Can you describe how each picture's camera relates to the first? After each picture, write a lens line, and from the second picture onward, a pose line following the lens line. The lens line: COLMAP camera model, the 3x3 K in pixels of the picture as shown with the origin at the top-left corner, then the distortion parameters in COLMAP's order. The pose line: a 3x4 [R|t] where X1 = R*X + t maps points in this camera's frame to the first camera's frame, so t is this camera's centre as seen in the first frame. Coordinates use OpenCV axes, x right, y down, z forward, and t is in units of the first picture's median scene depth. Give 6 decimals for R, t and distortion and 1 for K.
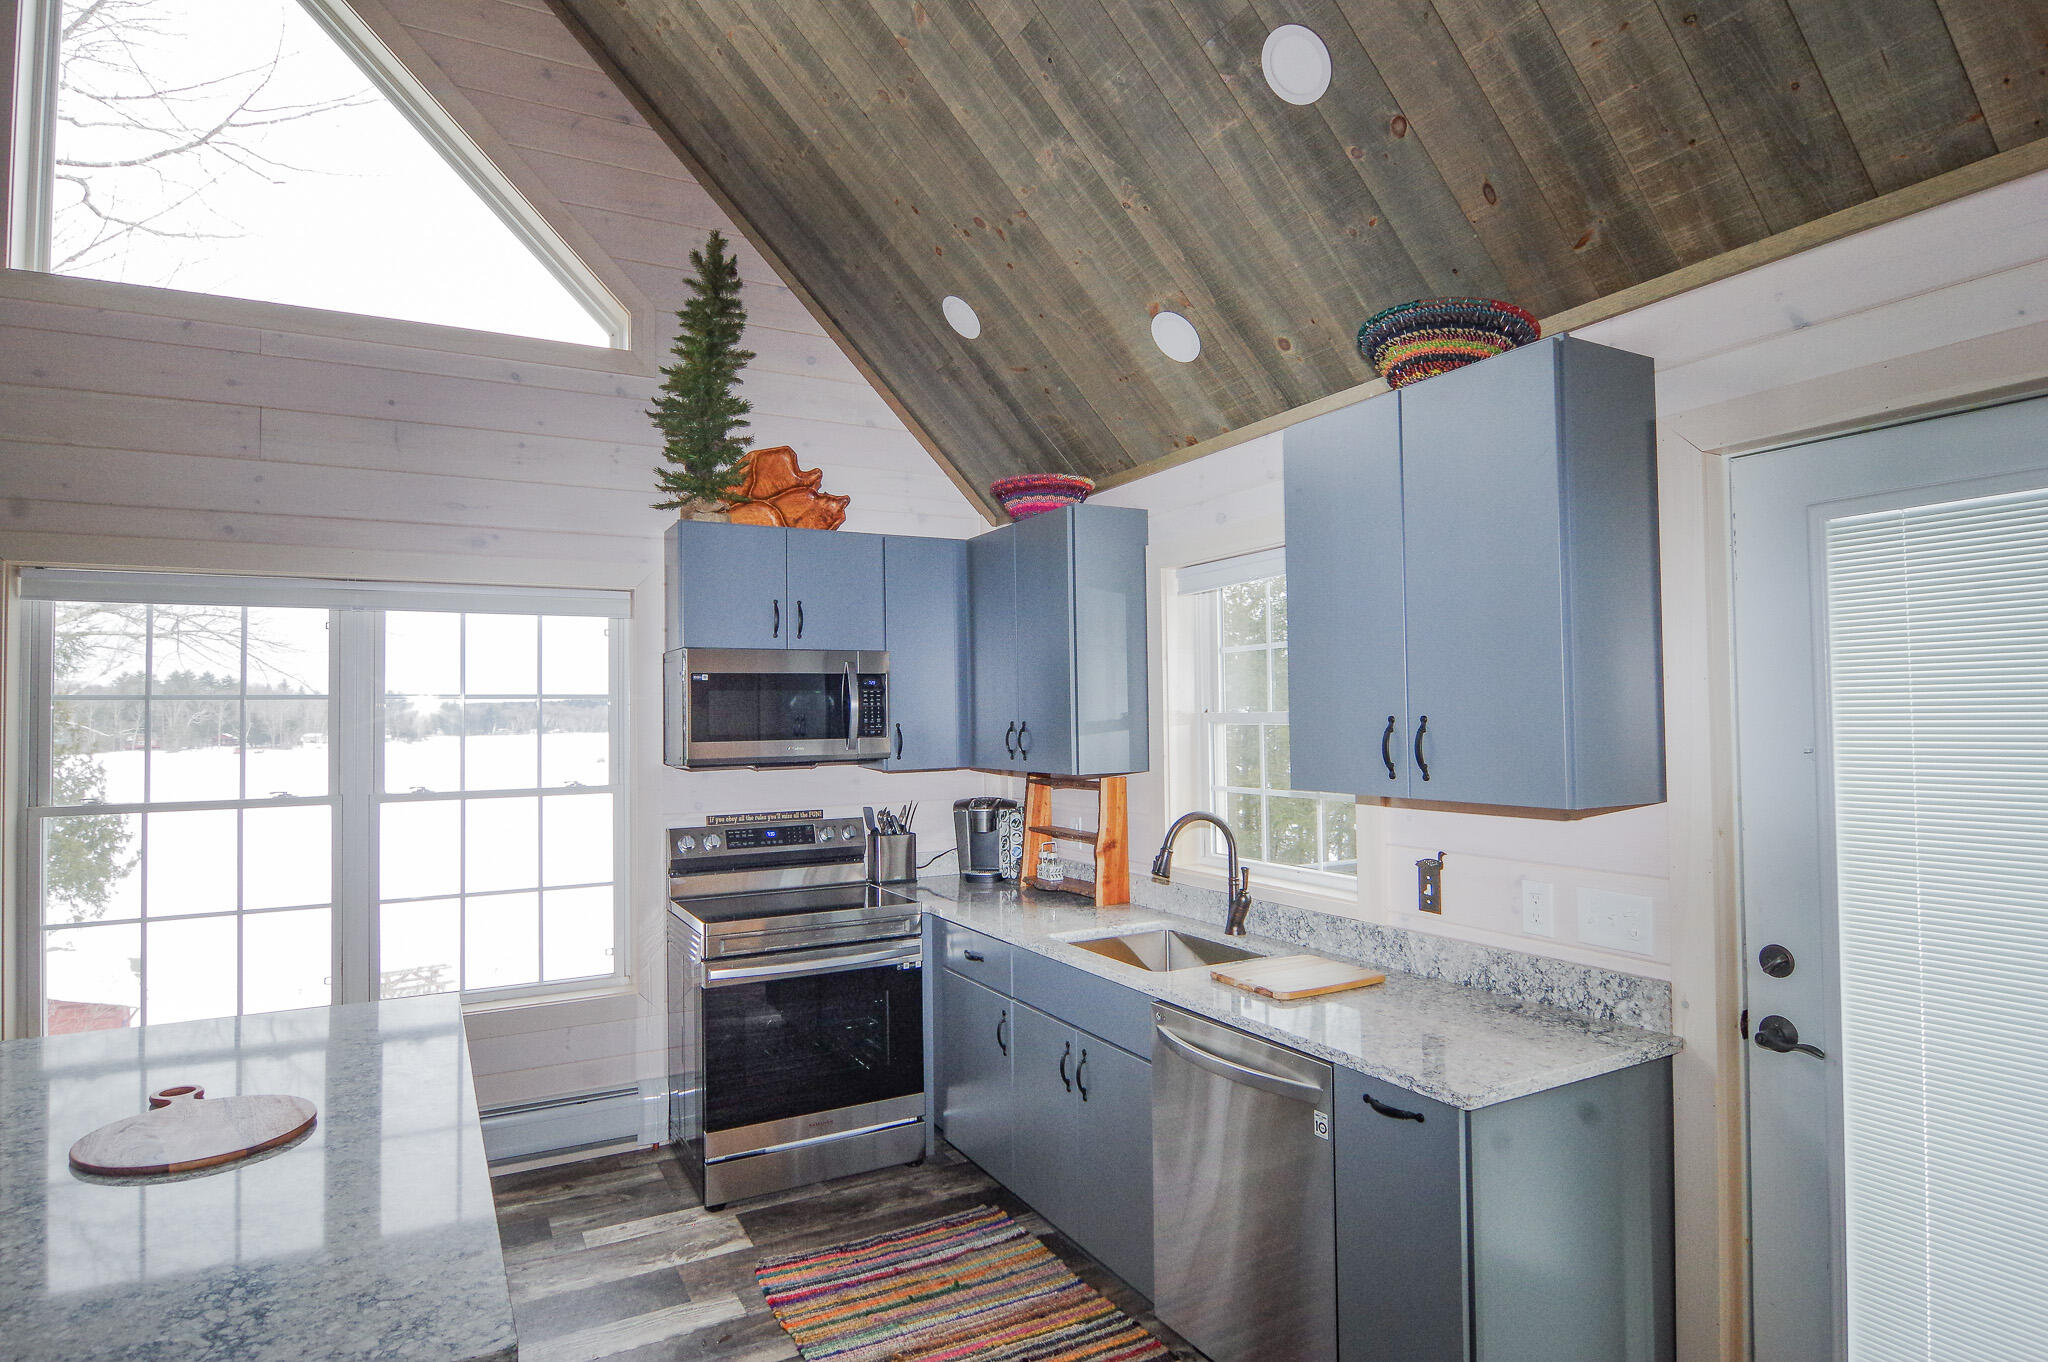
lens RADIAL K [[1086.2, 0, 1022.6], [0, 1086.2, 688.8], [0, 0, 1]] dist [-0.012221, -0.006234]
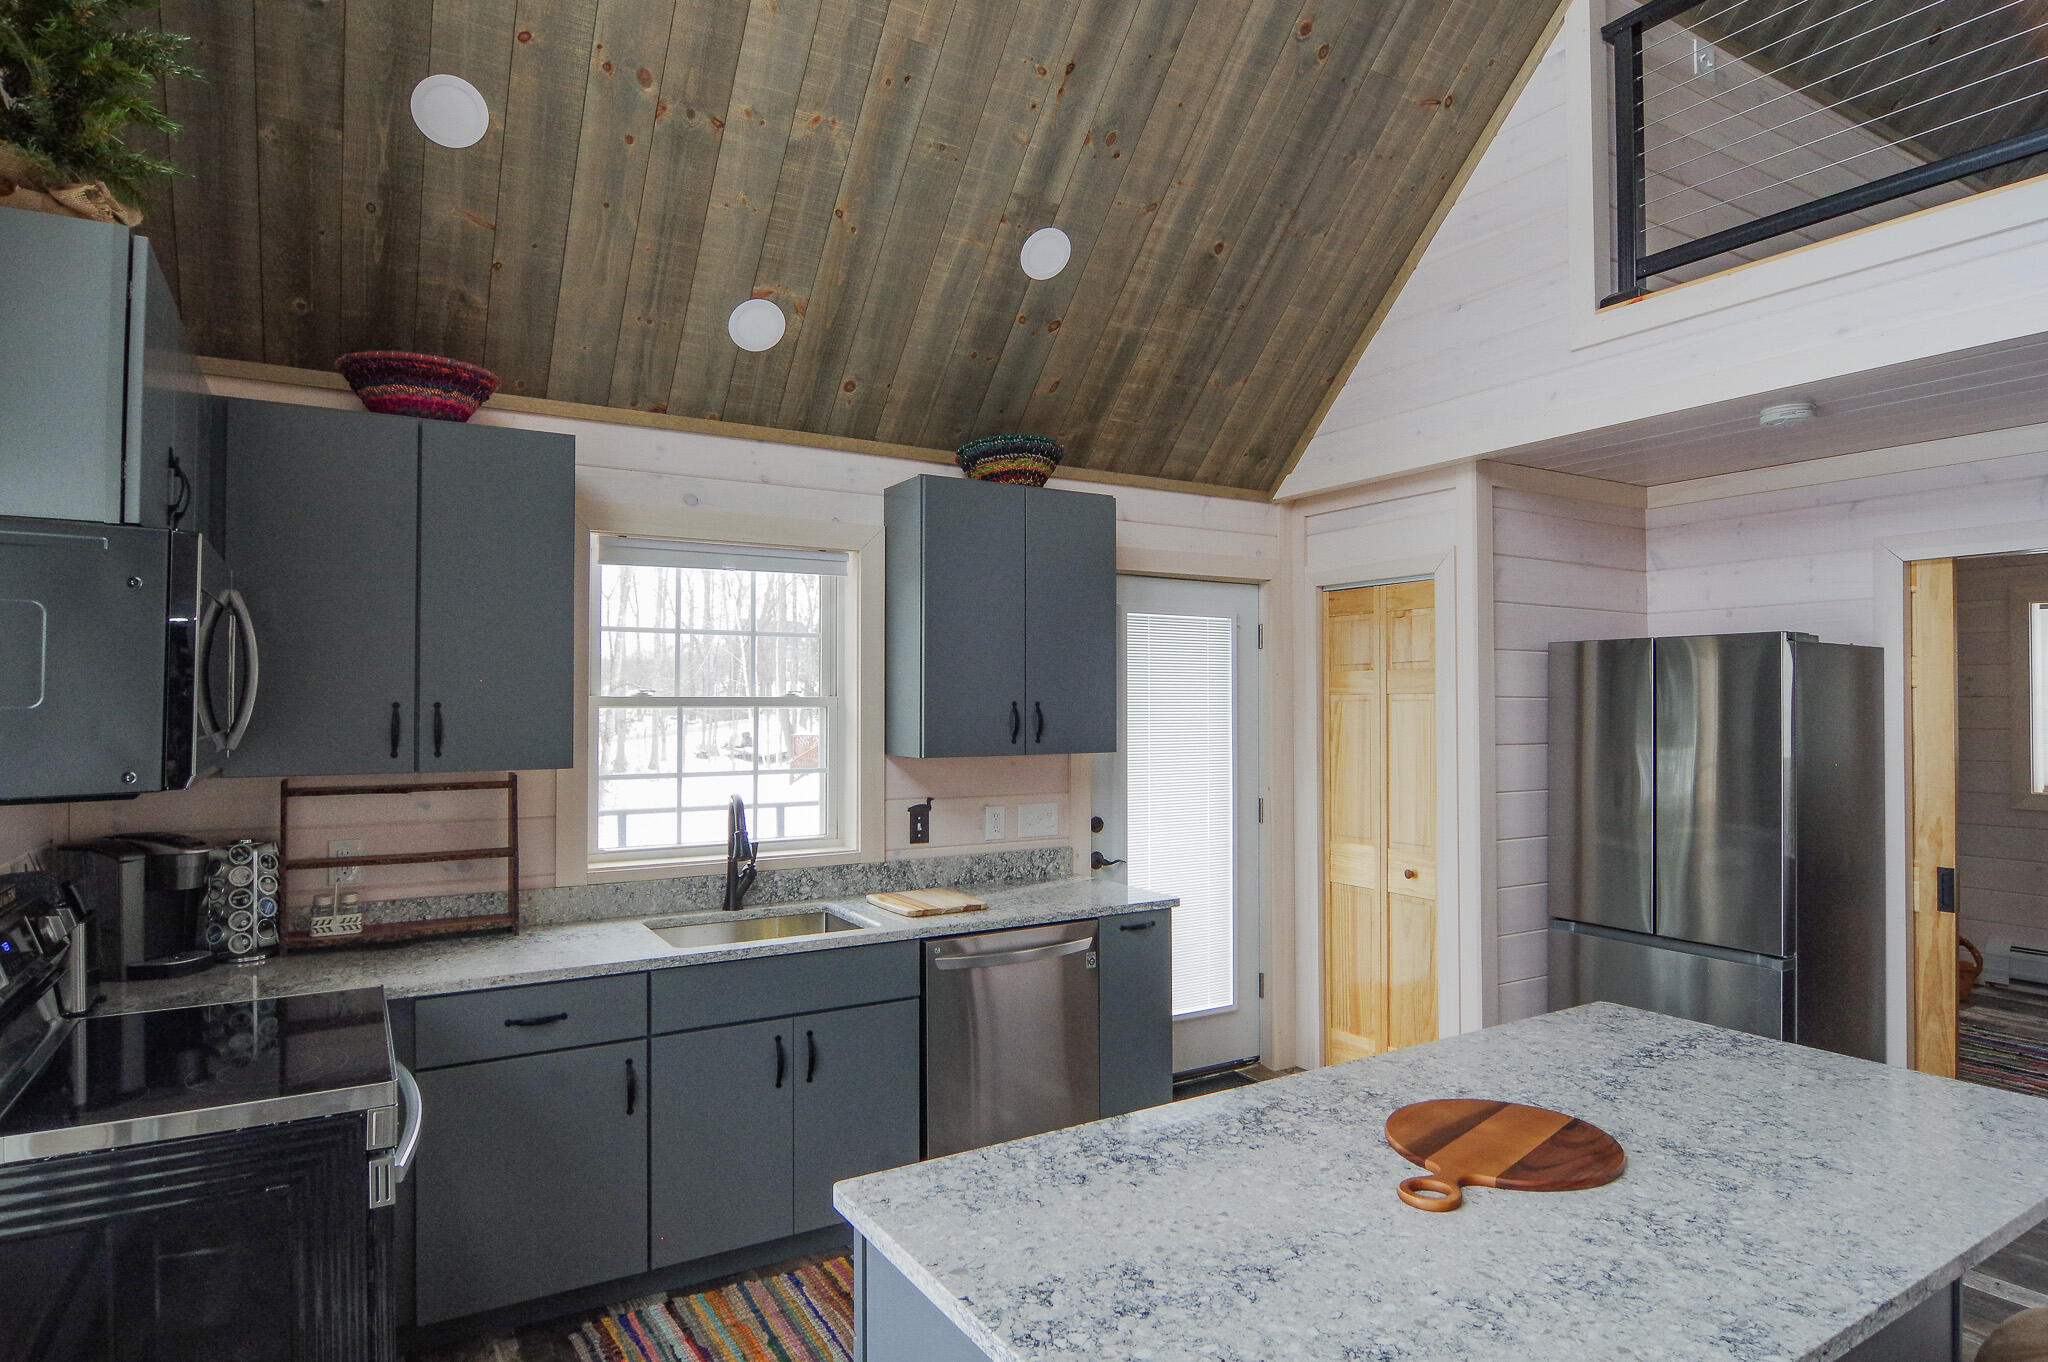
lens RADIAL K [[1134.8, 0, 1029.5], [0, 1134.8, 686.2], [0, 0, 1]] dist [-0.027514, -0.000522]
pose [[-0.039566, 0.029490, 0.998782, -1.098194], [-0.027039, 0.999167, -0.030573, 0.046930], [-0.998851, -0.028216, -0.038736, 0.931265]]
